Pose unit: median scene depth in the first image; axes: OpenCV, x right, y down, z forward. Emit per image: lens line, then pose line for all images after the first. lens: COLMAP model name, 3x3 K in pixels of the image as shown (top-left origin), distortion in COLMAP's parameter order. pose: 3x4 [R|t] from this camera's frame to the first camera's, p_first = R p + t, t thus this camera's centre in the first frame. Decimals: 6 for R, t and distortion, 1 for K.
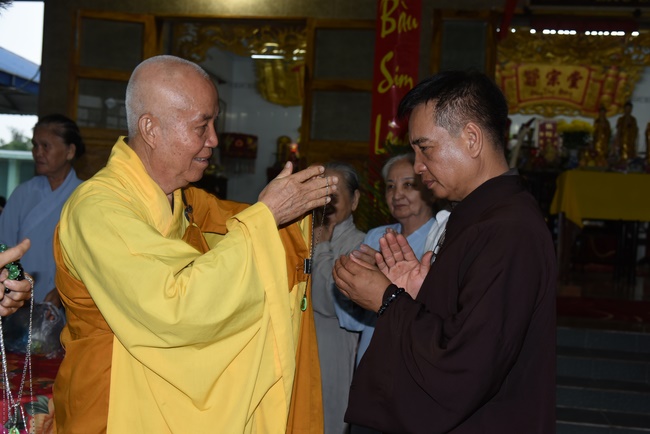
lens RADIAL K [[819.1, 0, 325.0], [0, 819.1, 217.0], [0, 0, 1]] dist [-0.017609, -0.016306]
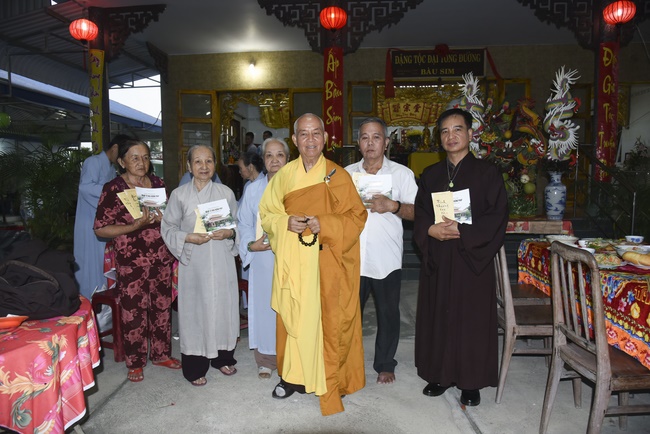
lens RADIAL K [[437.3, 0, 325.0], [0, 437.3, 217.0], [0, 0, 1]] dist [-0.052868, 0.016652]
pose [[0.995526, -0.069835, 0.063647, -0.016318], [0.064884, 0.994933, 0.076797, 0.006541], [-0.068687, -0.072324, 0.995013, -0.110966]]
